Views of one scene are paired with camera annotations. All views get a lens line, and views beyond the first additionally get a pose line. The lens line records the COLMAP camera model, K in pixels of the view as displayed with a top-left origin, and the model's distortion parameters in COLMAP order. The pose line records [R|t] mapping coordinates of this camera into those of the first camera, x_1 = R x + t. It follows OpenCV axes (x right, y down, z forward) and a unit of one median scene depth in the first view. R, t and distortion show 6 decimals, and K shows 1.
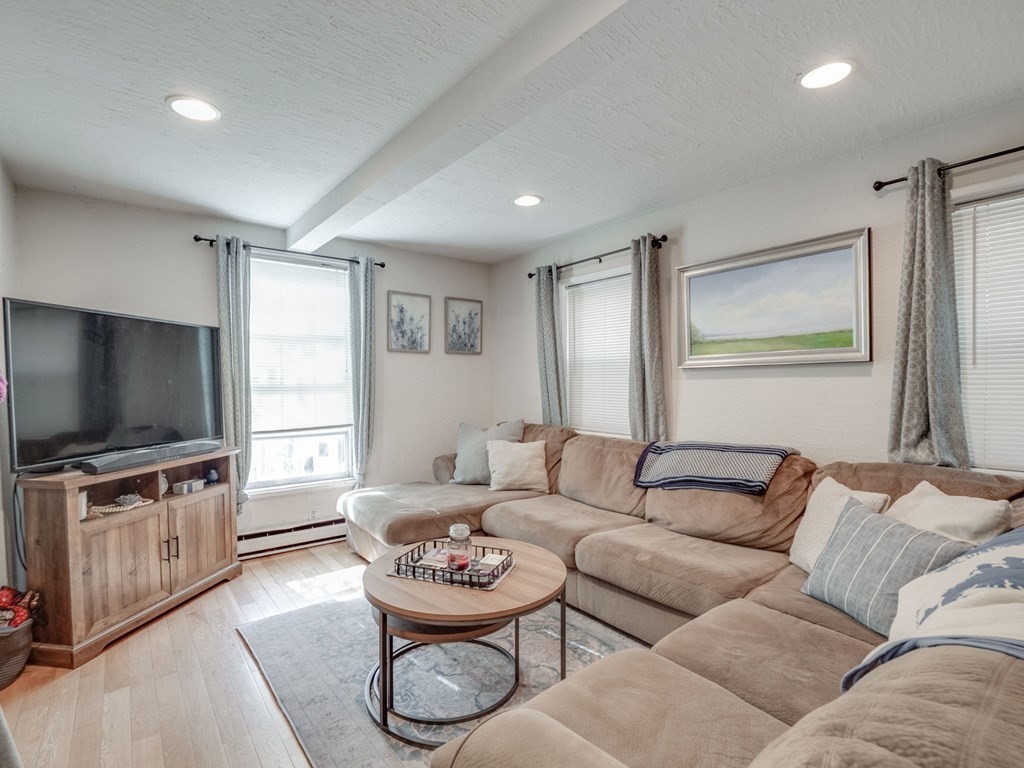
lens RADIAL K [[504.4, 0, 492.9], [0, 504.4, 389.5], [0, 0, 1]] dist [-0.007301, -0.003597]
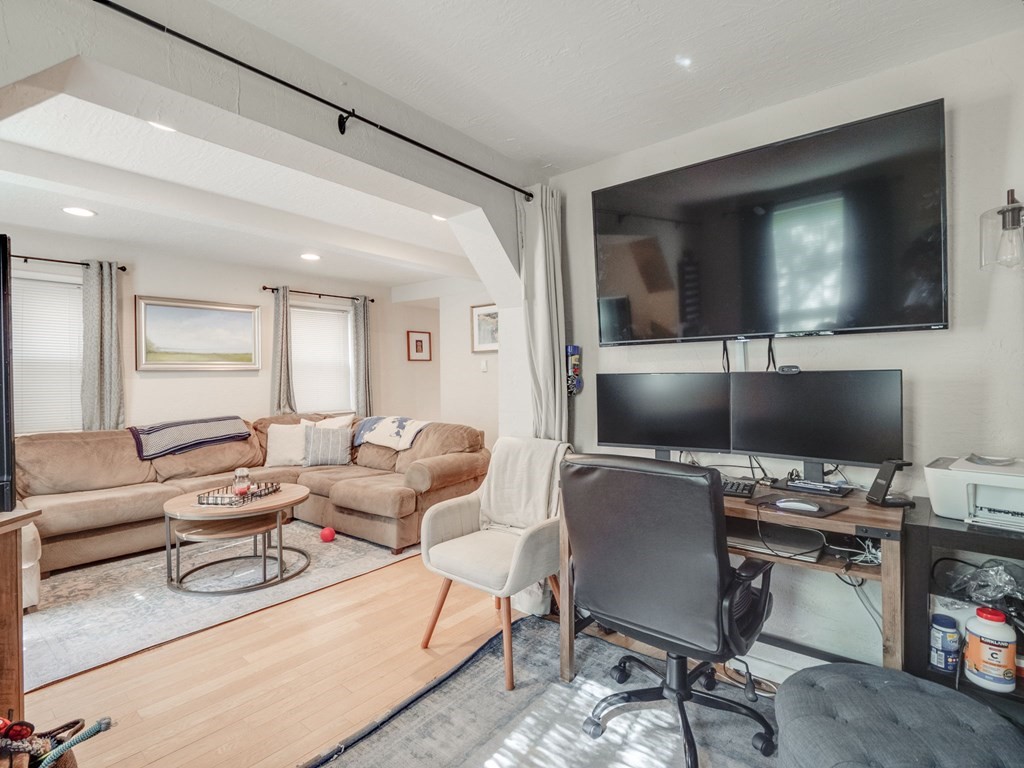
lens RADIAL K [[504.4, 0, 508.2], [0, 504.4, 376.4], [0, 0, 1]] dist [-0.007301, -0.003597]
pose [[-0.227127, 0.016823, 0.973720, -1.234330], [0.035365, 0.999334, -0.009016, 0.021848], [-0.973223, 0.032388, -0.227571, 0.382469]]
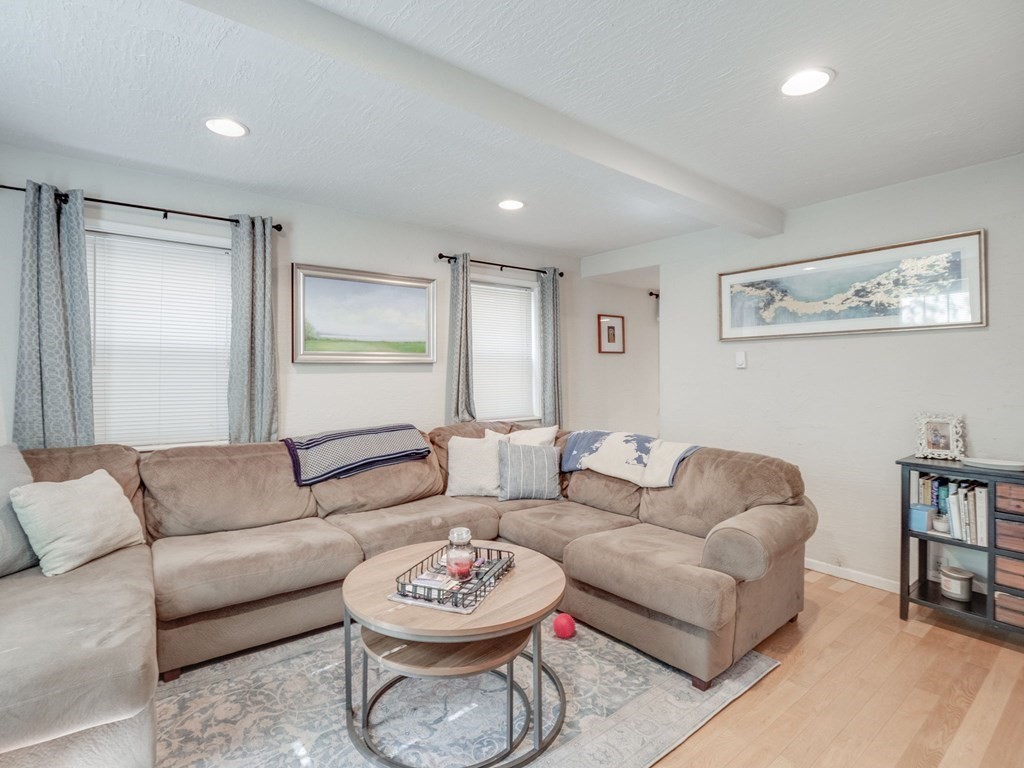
lens RADIAL K [[504.4, 0, 506.2], [0, 504.4, 370.6], [0, 0, 1]] dist [-0.007301, -0.003597]
pose [[-0.017045, 0.016484, 0.999719, -0.691617], [0.021638, 0.999636, -0.016113, -0.001060], [-0.999621, 0.021357, -0.017396, 0.647980]]
